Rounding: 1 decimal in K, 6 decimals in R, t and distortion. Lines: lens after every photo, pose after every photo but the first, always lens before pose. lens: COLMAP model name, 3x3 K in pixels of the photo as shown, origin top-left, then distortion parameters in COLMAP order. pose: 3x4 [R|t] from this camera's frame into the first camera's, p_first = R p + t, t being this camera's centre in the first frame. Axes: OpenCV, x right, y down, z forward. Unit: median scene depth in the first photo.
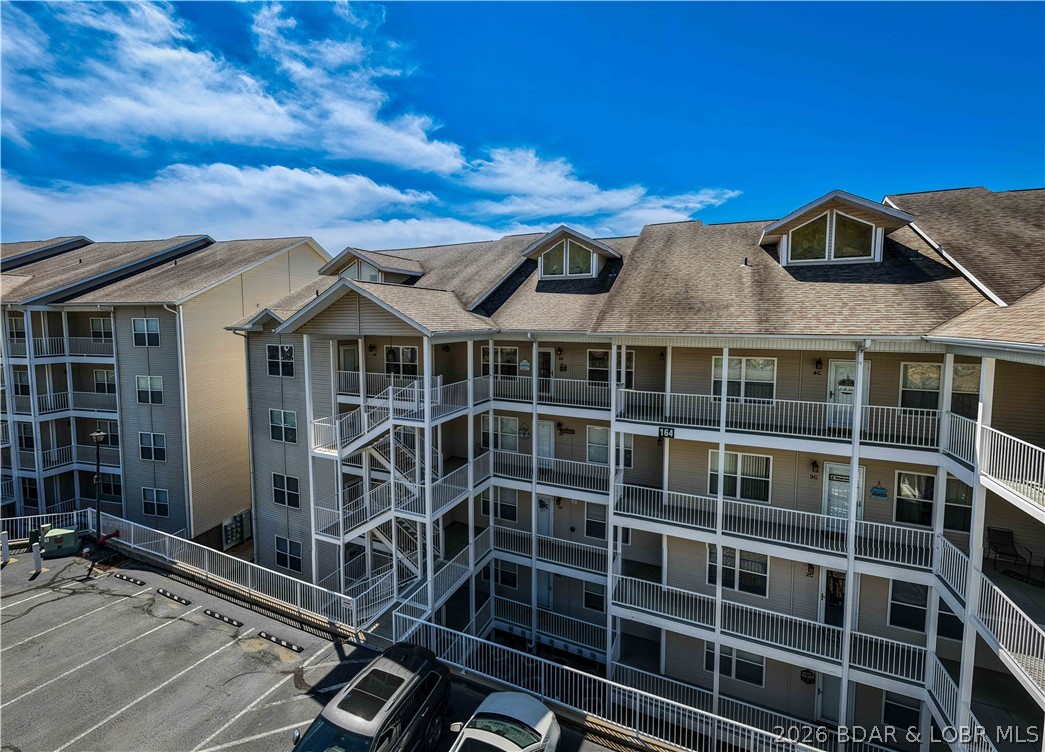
lens RADIAL K [[441.0, 0, 518.3], [0, 441.0, 348.5], [0, 0, 1]] dist [-0.003965, 0.002023]
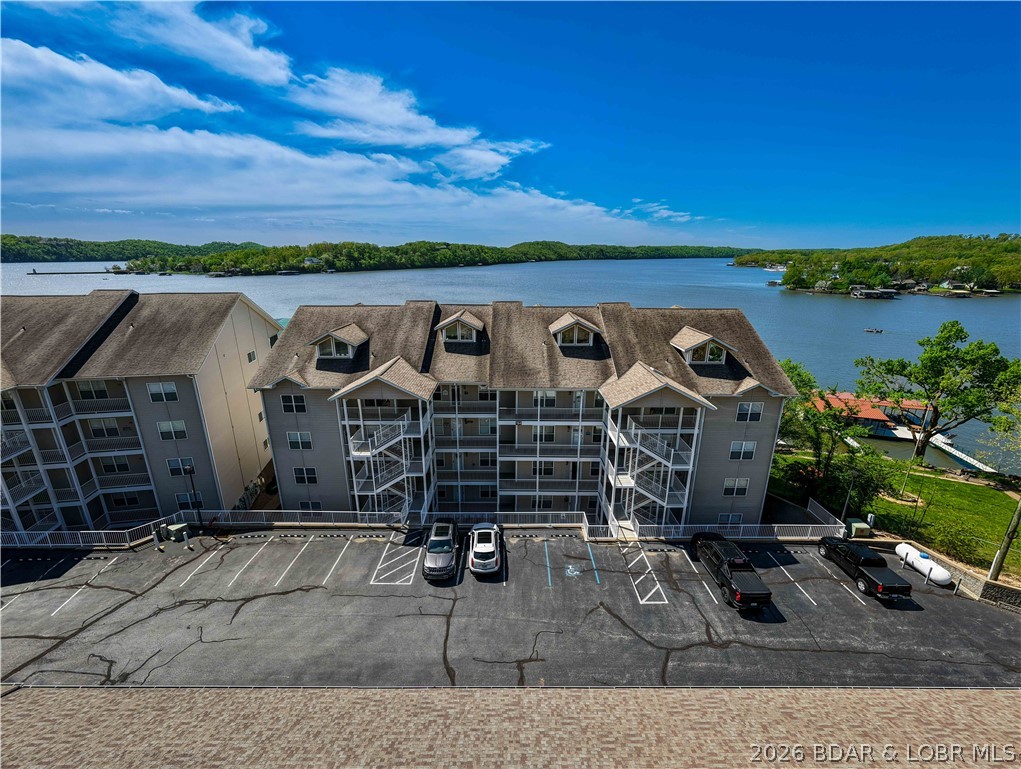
lens RADIAL K [[423.0, 0, 513.9], [0, 423.0, 379.3], [0, 0, 1]] dist [-0.002623, 0.001759]
pose [[0.912915, -0.115164, 0.391565, -0.389909], [0.025384, 0.973530, 0.227144, -0.391272], [-0.407360, -0.197424, 0.891674, -0.705350]]
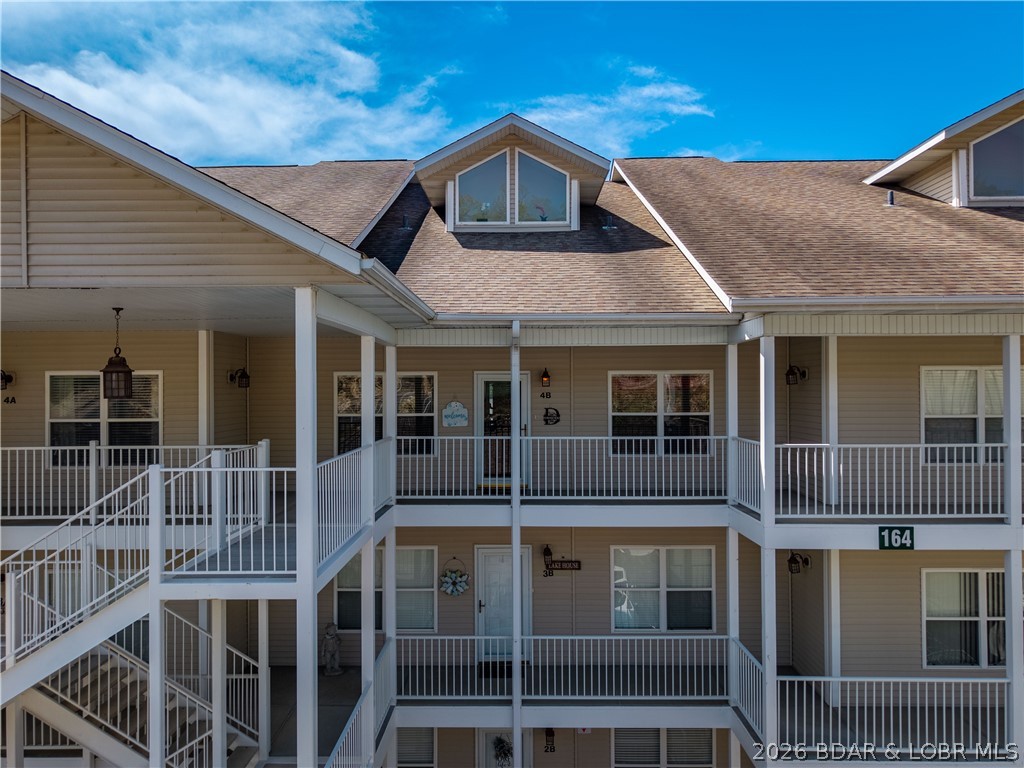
lens RADIAL K [[684.5, 0, 498.5], [0, 684.5, 366.4], [0, 0, 1]] dist [0.022030, -0.025907]
pose [[0.918055, 0.009217, 0.396345, -0.186379], [0.029848, 0.995285, -0.092284, 0.048621], [-0.395327, 0.096552, 0.913452, 0.345724]]
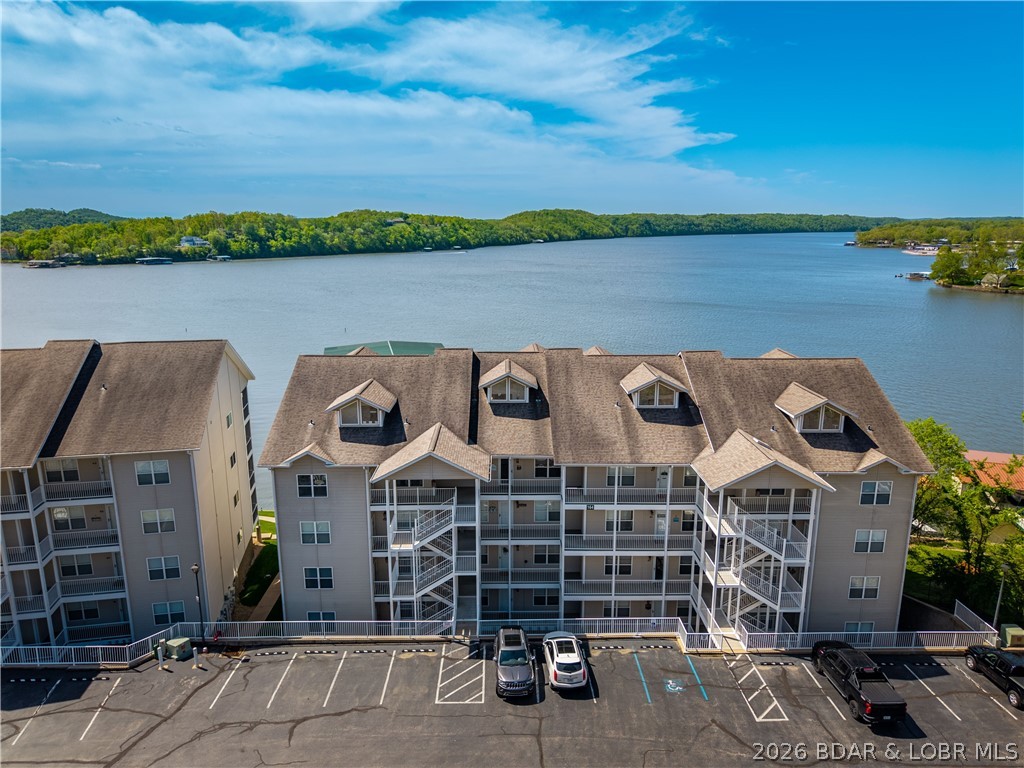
lens RADIAL K [[684.5, 0, 517.6], [0, 684.5, 375.9], [0, 0, 1]] dist [0.022030, -0.025907]
pose [[0.906674, -0.090635, 0.411981, -0.780273], [0.027934, 0.987401, 0.155750, -0.585408], [-0.420907, -0.129706, 0.897783, -1.033914]]
